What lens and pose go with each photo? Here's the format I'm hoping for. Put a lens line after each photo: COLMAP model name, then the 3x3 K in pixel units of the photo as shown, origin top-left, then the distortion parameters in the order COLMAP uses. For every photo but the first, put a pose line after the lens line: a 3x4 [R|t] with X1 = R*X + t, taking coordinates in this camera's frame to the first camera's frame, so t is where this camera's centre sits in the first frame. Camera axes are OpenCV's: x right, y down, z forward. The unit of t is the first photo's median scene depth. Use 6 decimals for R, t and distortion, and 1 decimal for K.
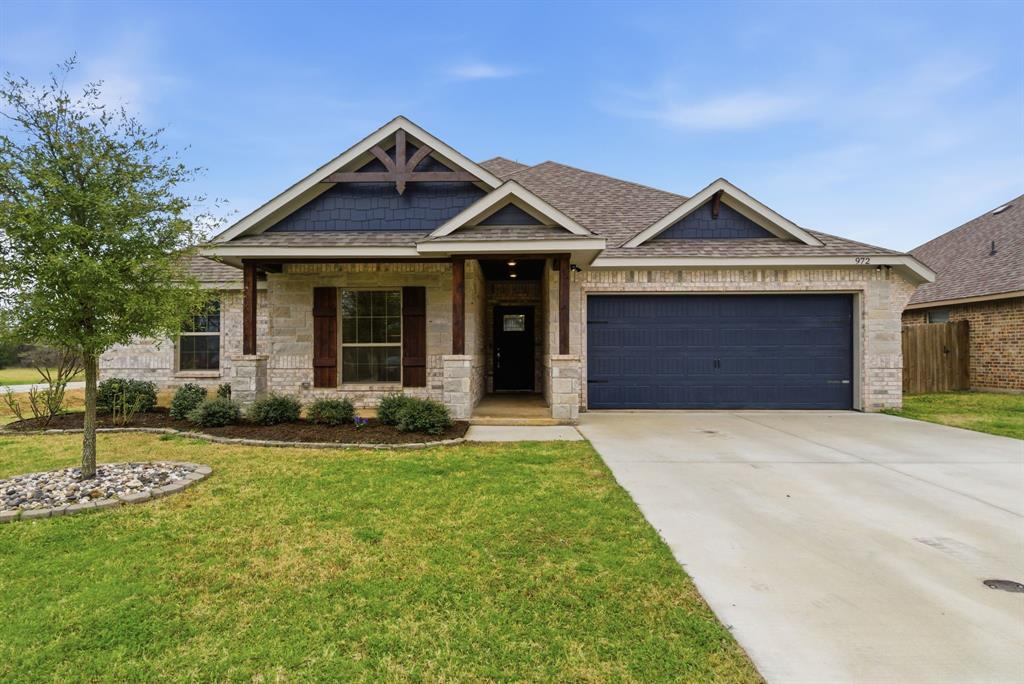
lens RADIAL K [[502.1, 0, 514.0], [0, 502.1, 344.6], [0, 0, 1]] dist [0.001807, -0.000170]
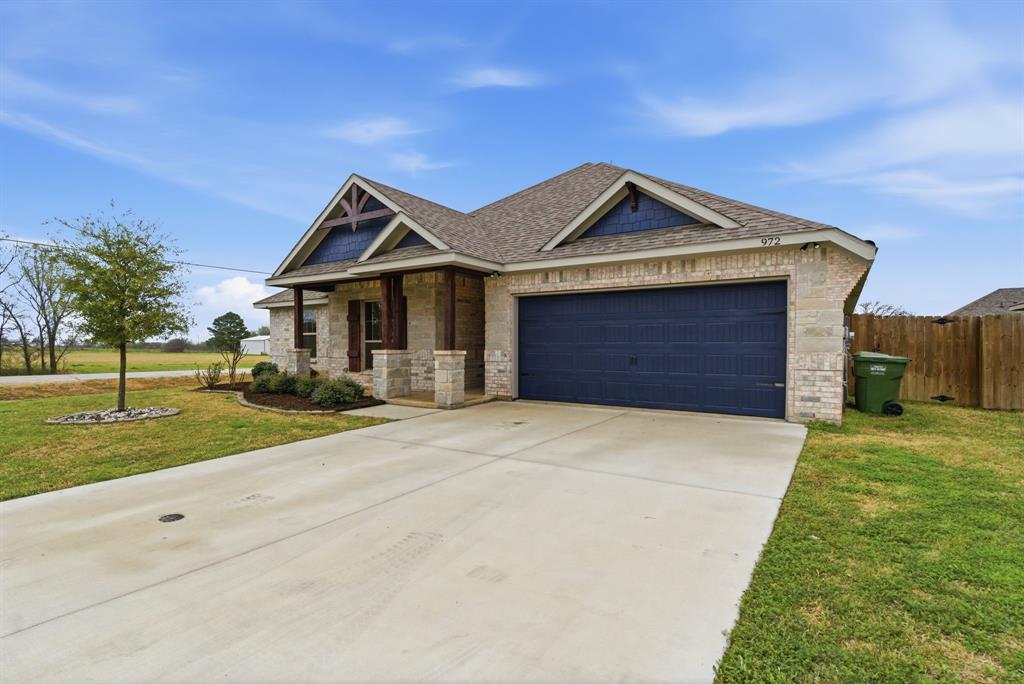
lens RADIAL K [[471.2, 0, 506.1], [0, 471.2, 346.2], [0, 0, 1]] dist [0.001181, 0.000038]
pose [[0.862080, 0.004586, -0.506751, 0.679554], [0.006011, 0.999796, 0.019273, -0.009271], [0.506737, -0.019661, 0.861877, 0.088595]]
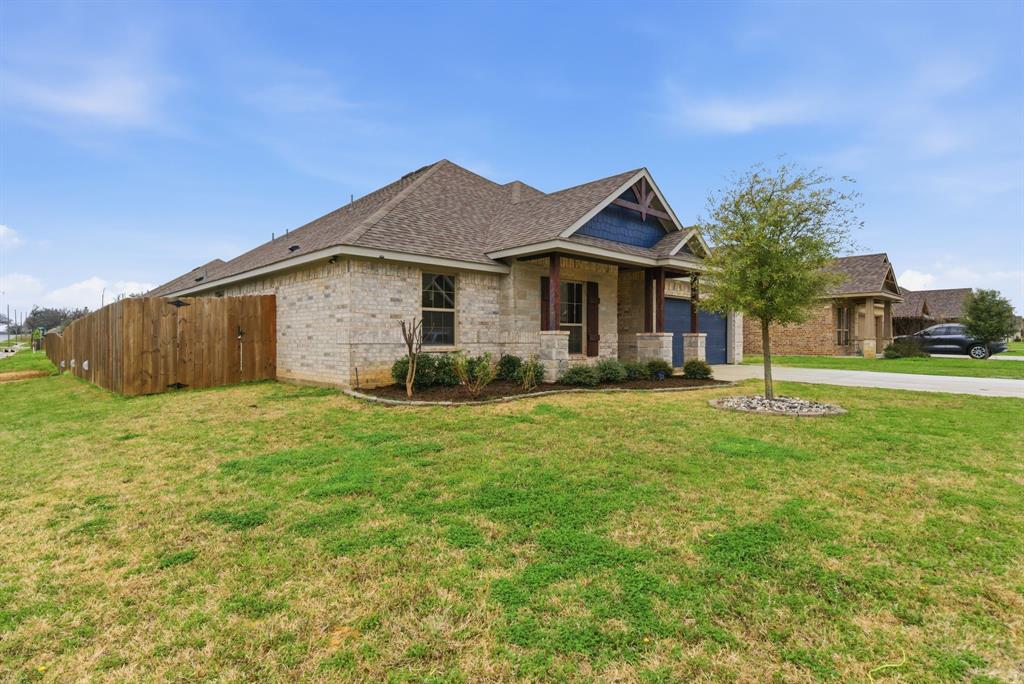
lens RADIAL K [[502.1, 0, 514.0], [0, 502.1, 344.6], [0, 0, 1]] dist [0.001807, -0.000170]
pose [[0.735095, -0.003798, 0.677953, -1.301656], [-0.018774, 0.999487, 0.025956, 0.021867], [-0.677704, -0.031808, 0.734647, 0.152608]]
